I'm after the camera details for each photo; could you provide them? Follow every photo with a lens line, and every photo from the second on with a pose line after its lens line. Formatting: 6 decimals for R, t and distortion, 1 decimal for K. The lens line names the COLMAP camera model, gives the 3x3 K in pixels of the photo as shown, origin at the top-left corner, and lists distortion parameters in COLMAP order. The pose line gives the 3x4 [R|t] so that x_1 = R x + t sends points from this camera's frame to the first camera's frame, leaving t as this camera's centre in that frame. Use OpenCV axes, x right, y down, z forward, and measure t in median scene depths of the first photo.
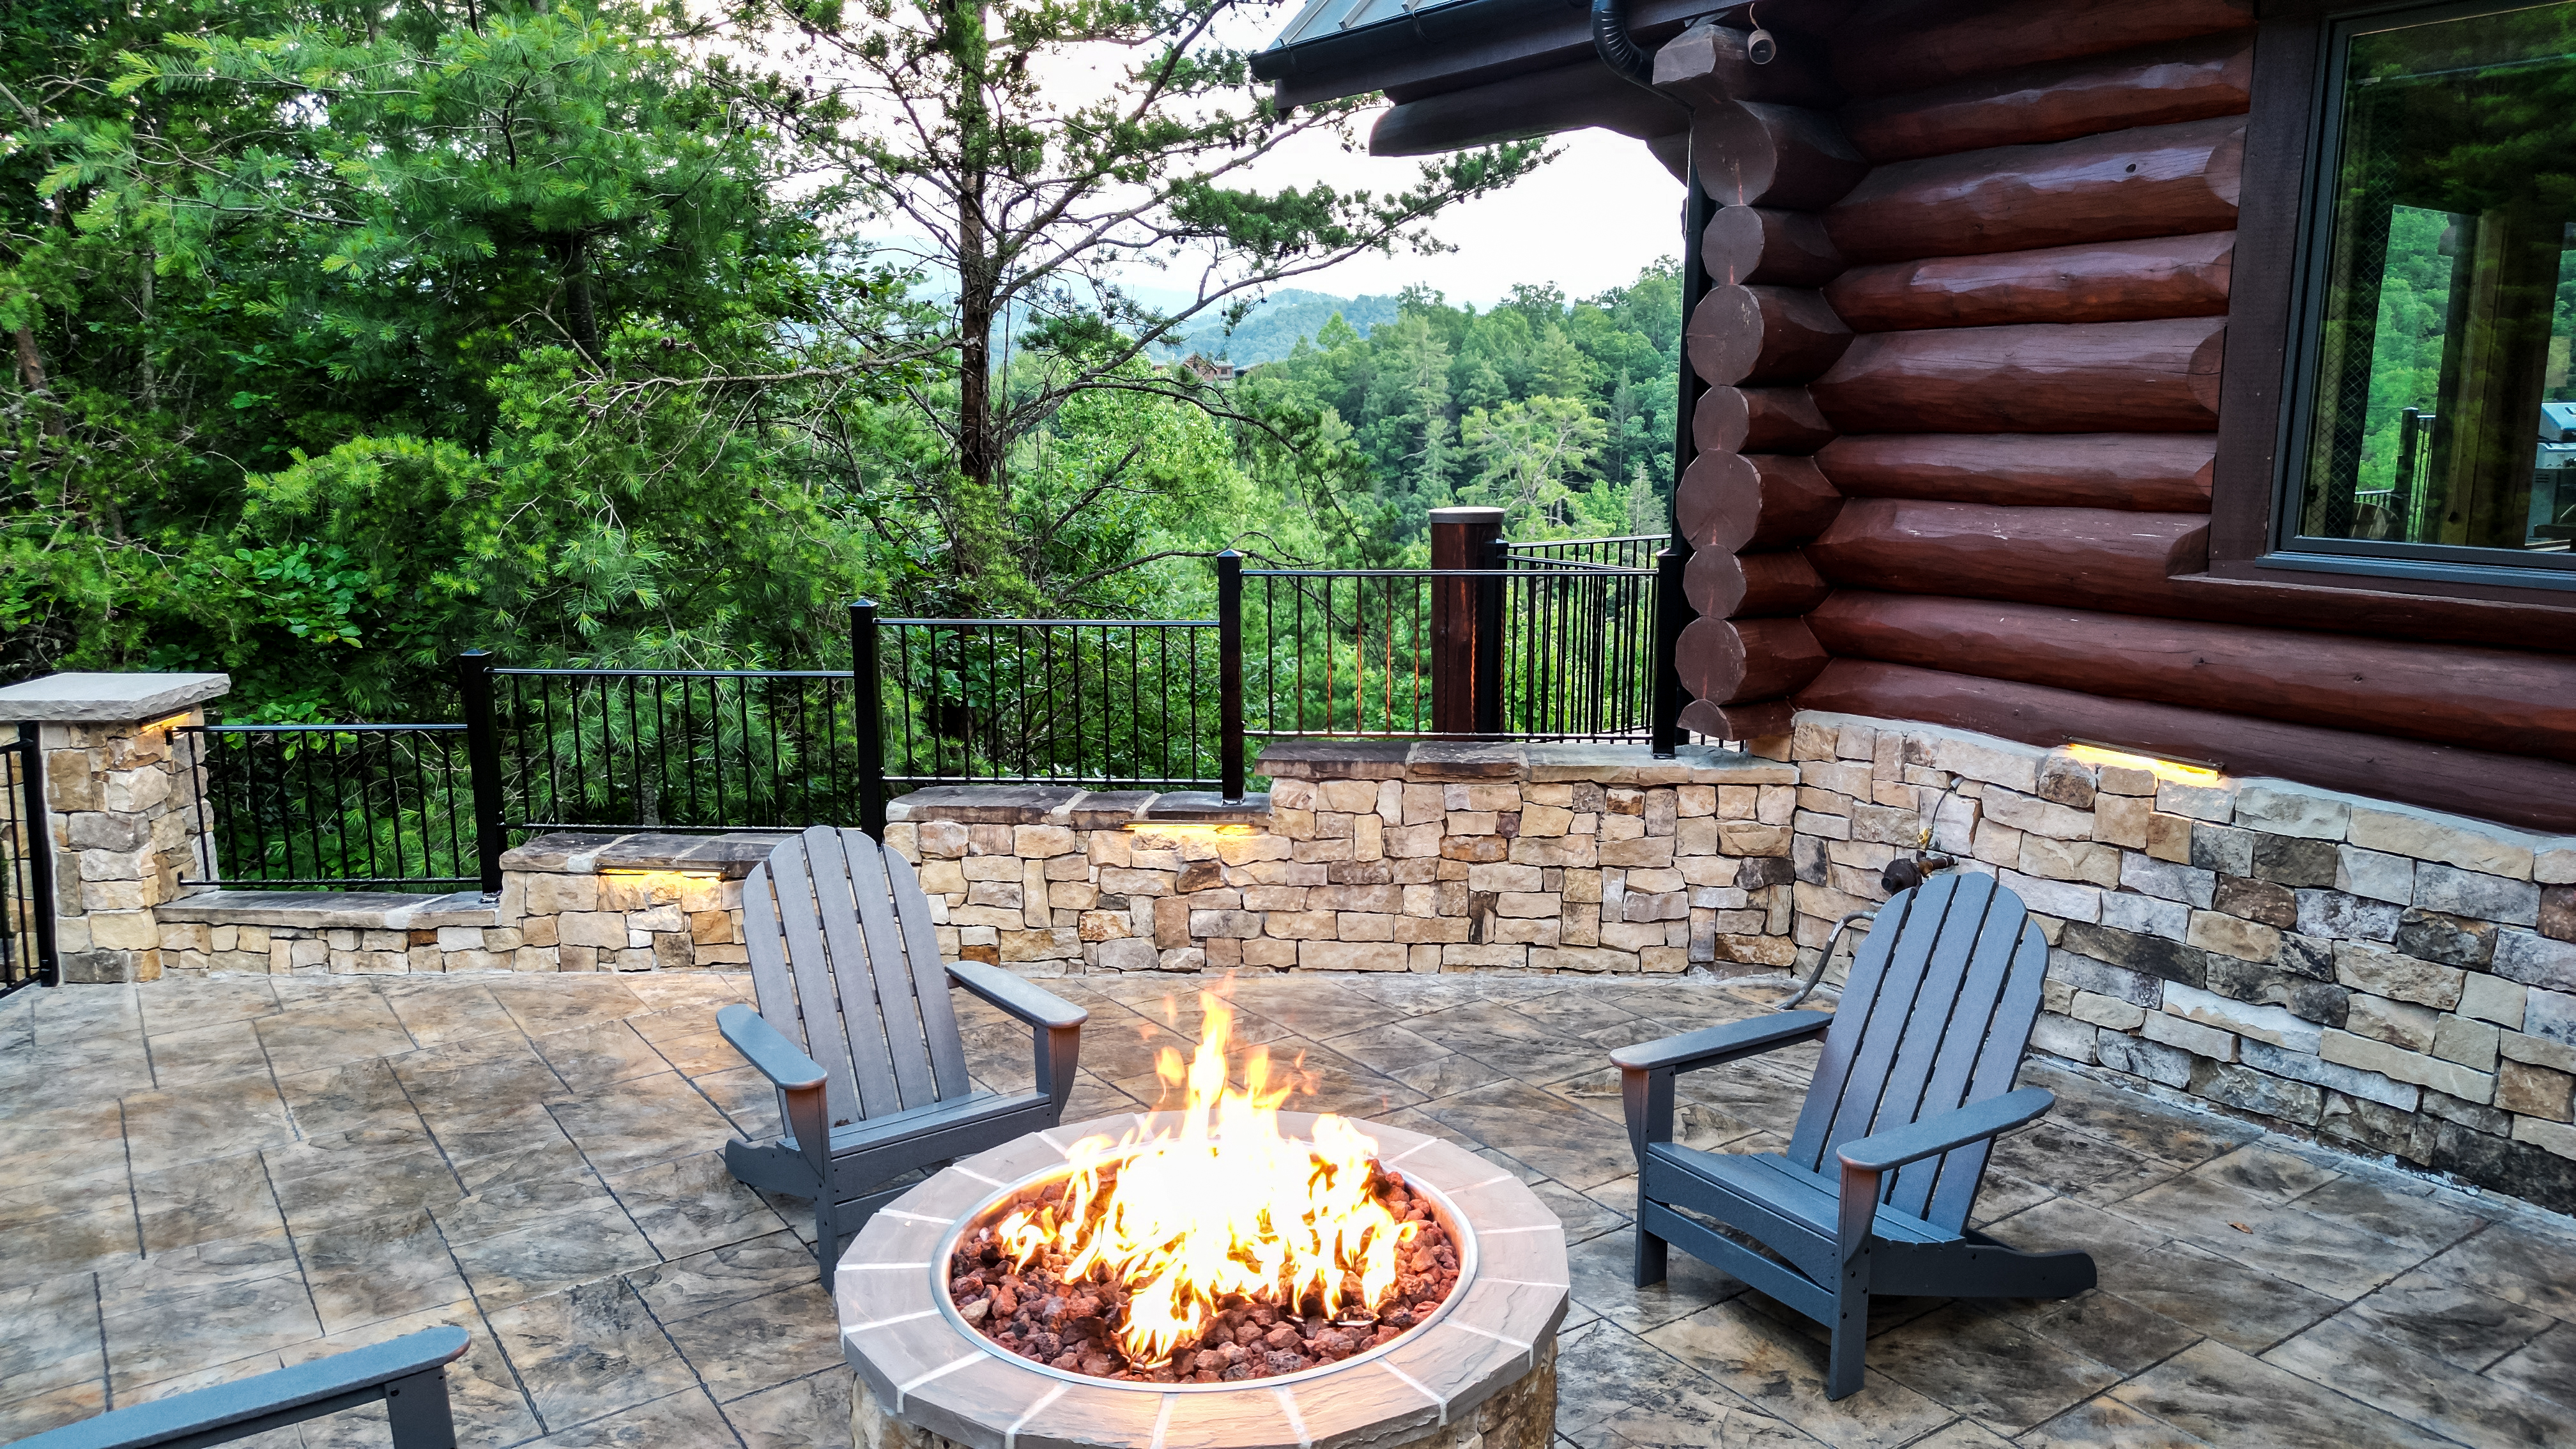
lens RADIAL K [[1807.9, 0, 1297.9], [0, 1807.9, 729.8], [0, 0, 1]] dist [0.057792, -0.068476]
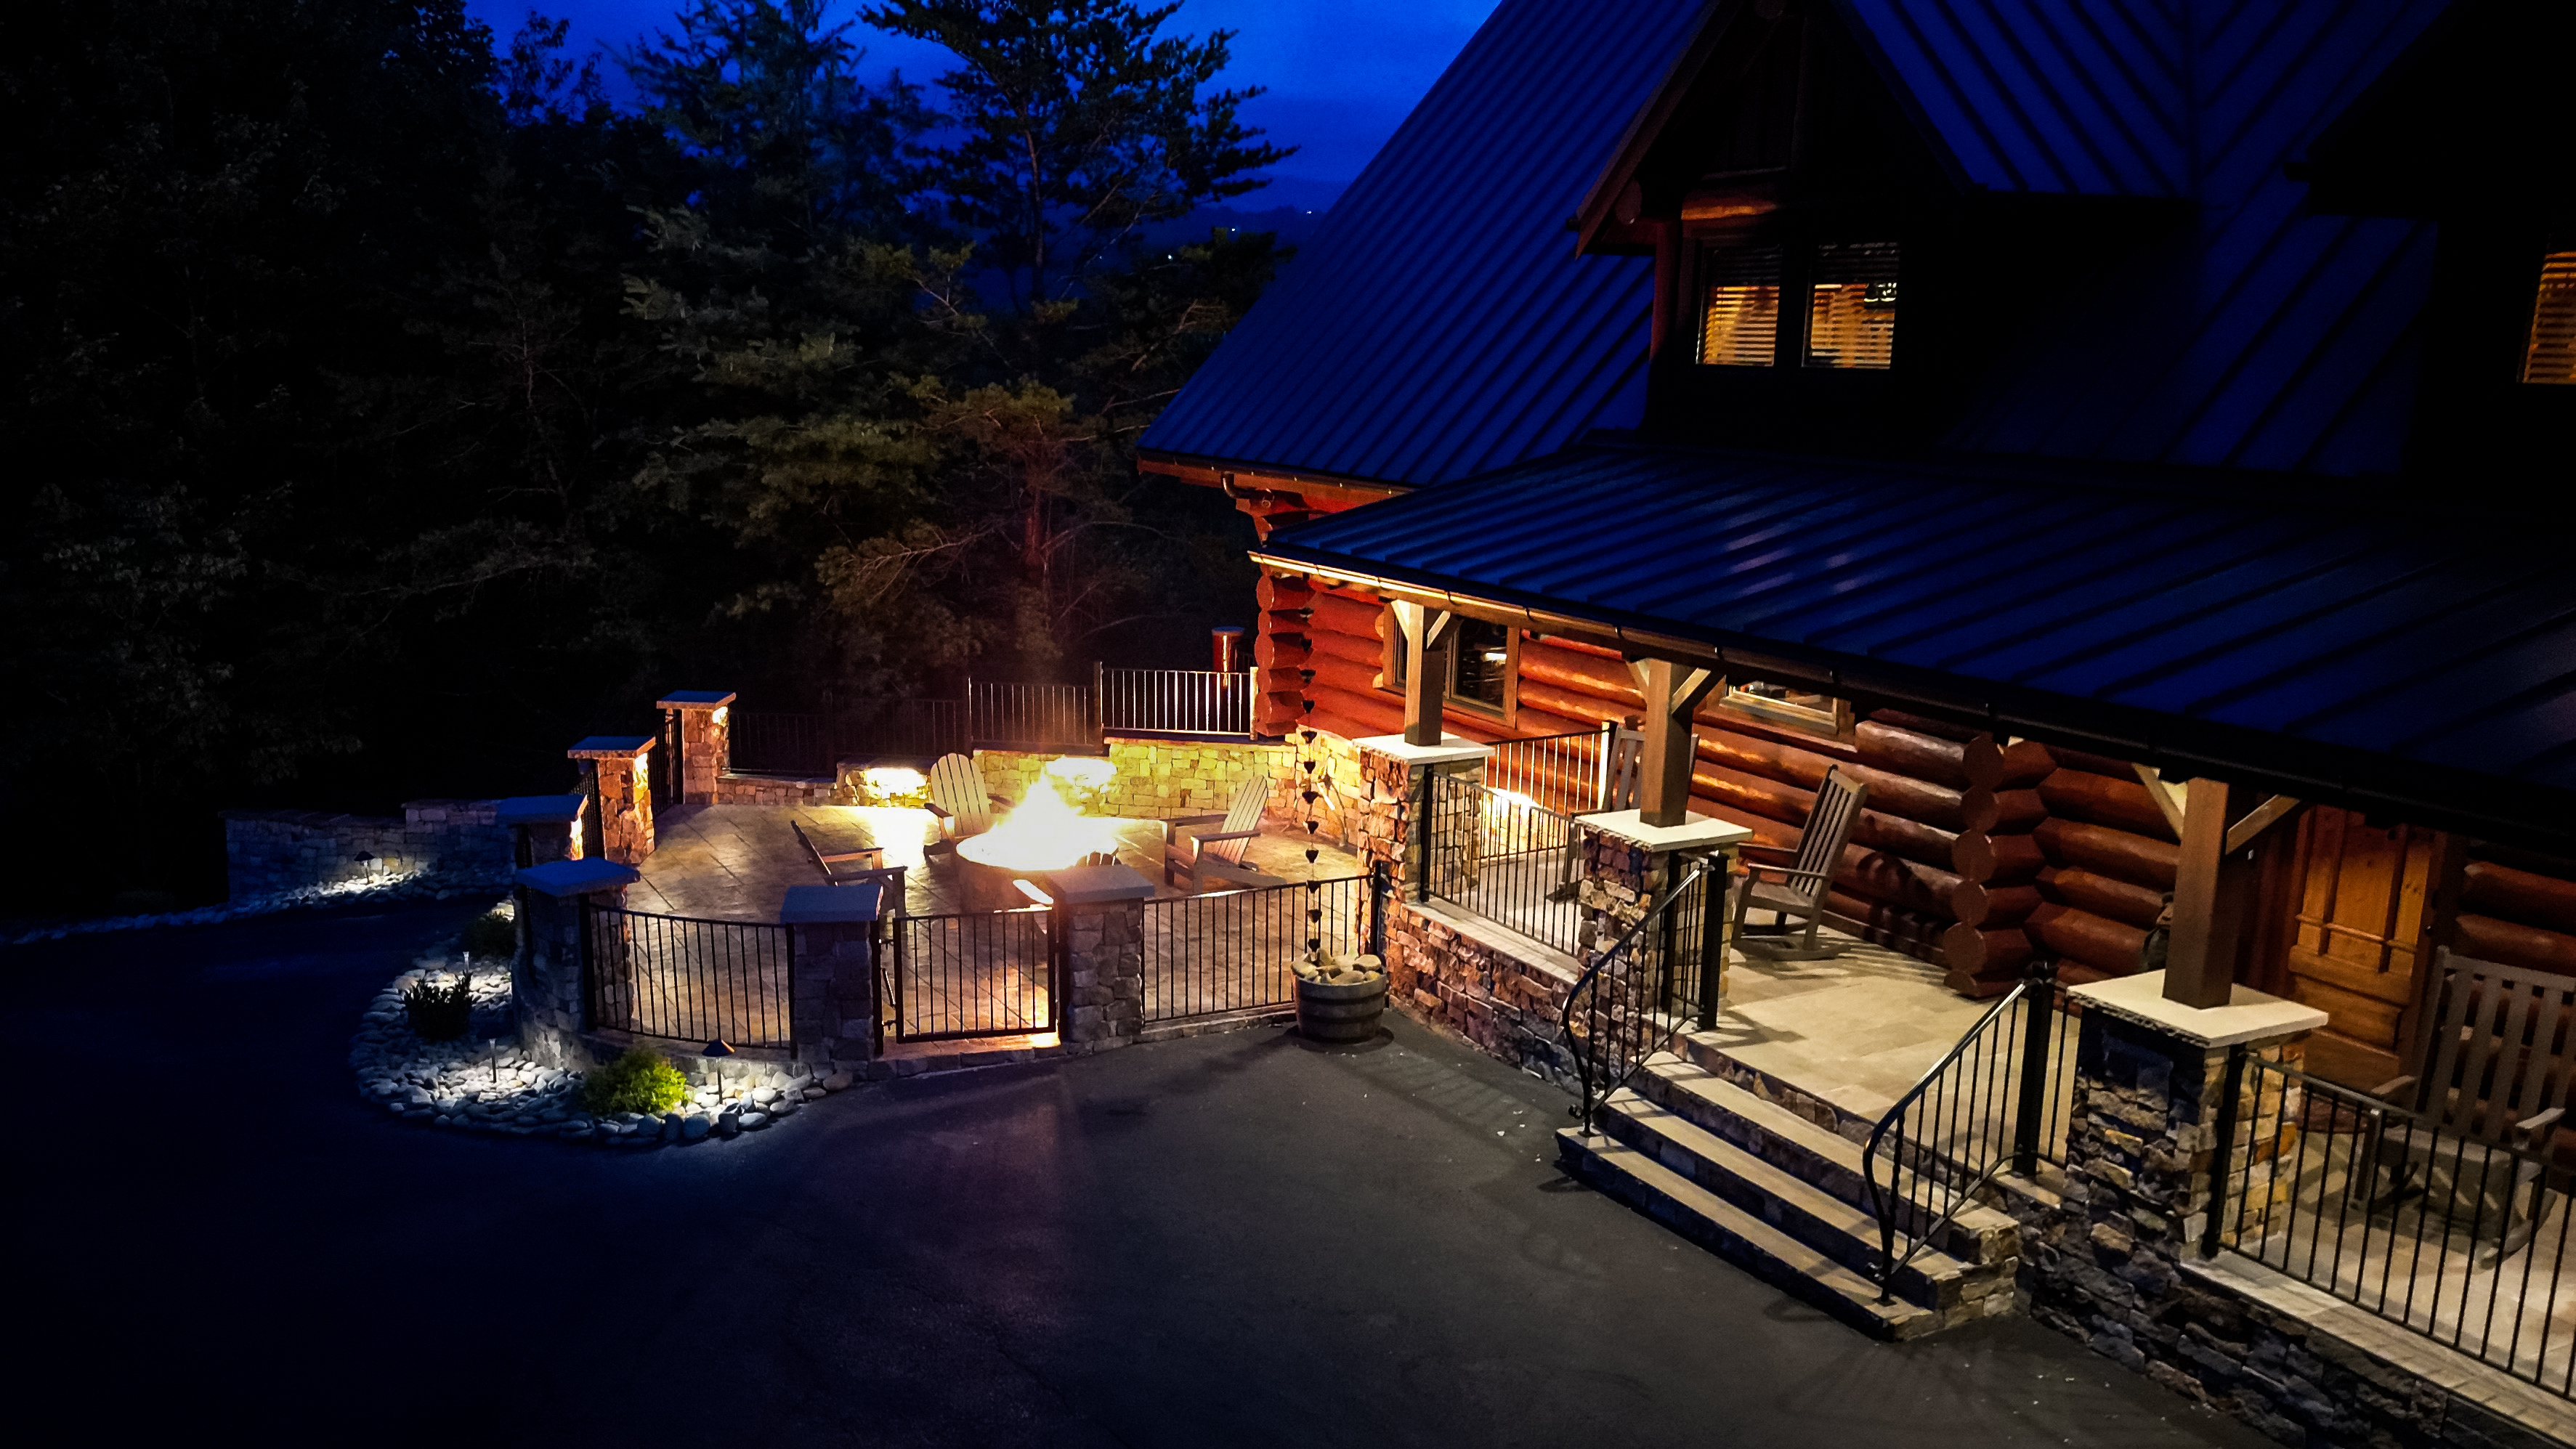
lens RADIAL K [[2043.0, 0, 1108.8], [0, 2043.0, 861.2], [0, 0, 1]] dist [0.033980, -0.015501]
pose [[0.985415, 0.041432, -0.165047, 0.498229], [-0.027926, 0.996131, 0.083327, -0.054181], [0.167861, -0.077503, 0.982759, -2.041808]]
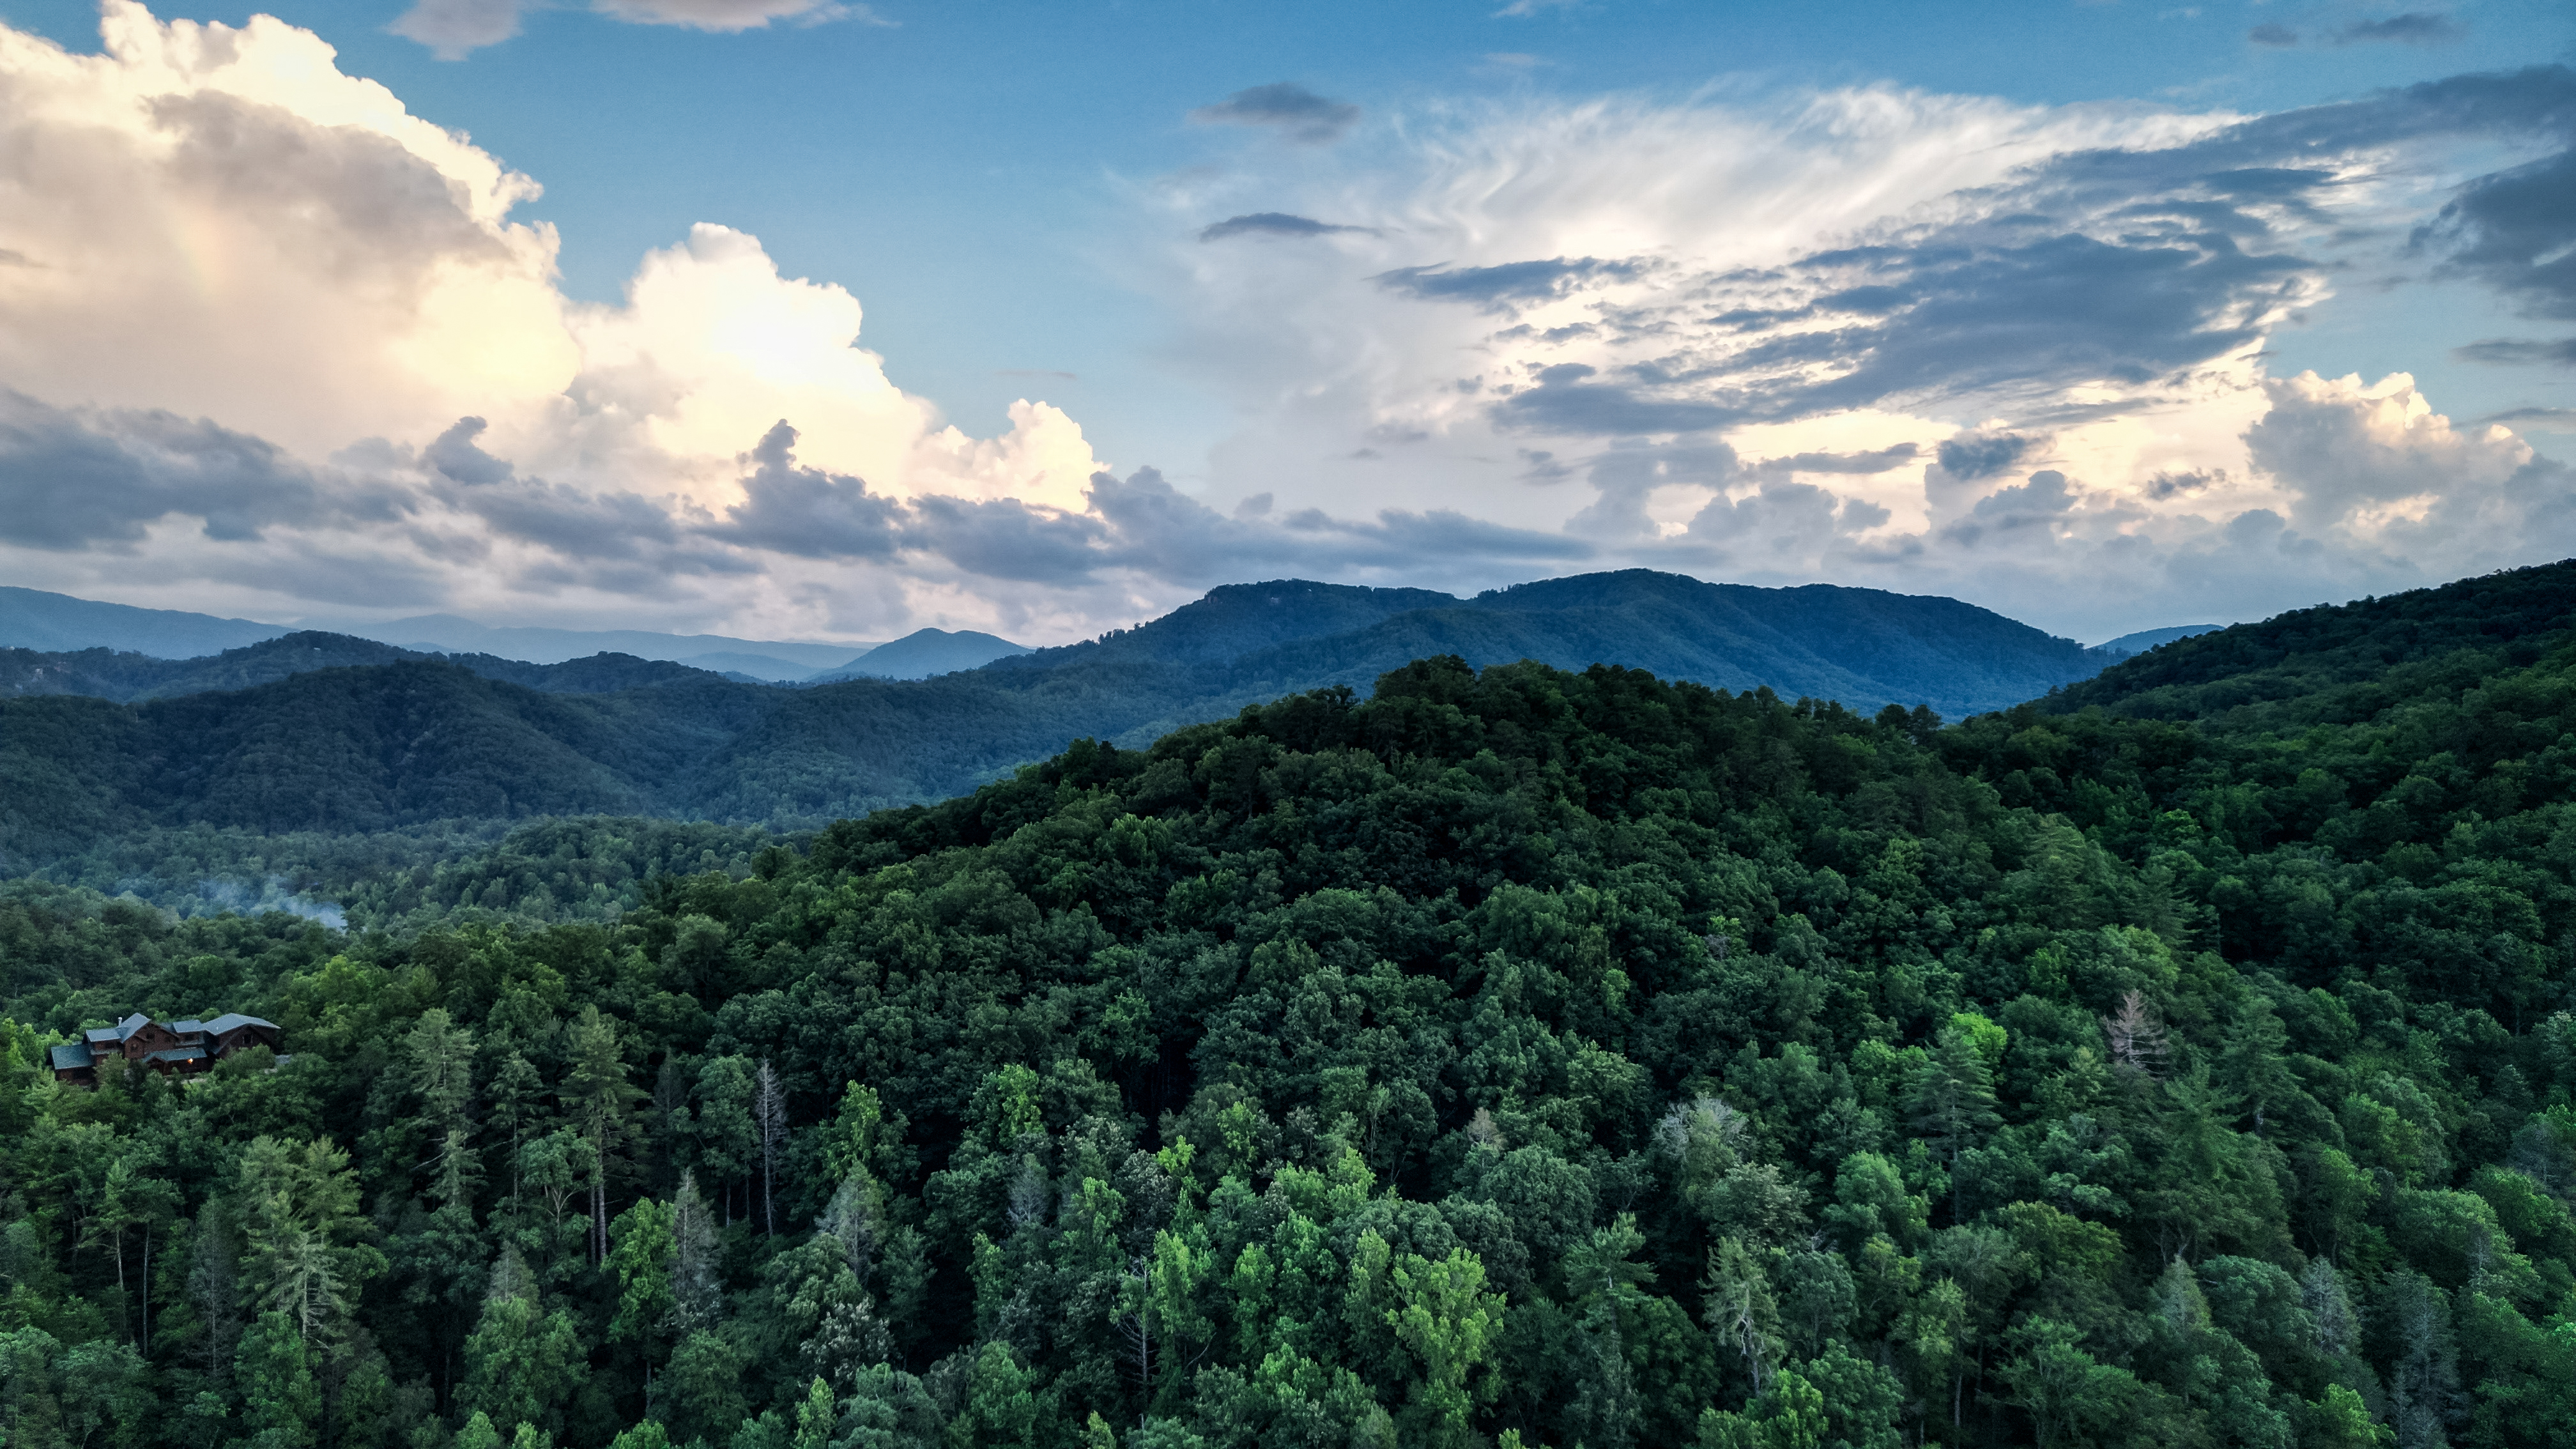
lens RADIAL K [[1807.9, 0, 1299.6], [0, 1807.9, 703.2], [0, 0, 1]] dist [0.057792, -0.068476]
pose [[0.883939, 0.001037, 0.467602, 0.932343], [0.087887, 0.981807, -0.168316, -8.035628], [-0.459269, 0.189877, 0.867766, -1.699298]]
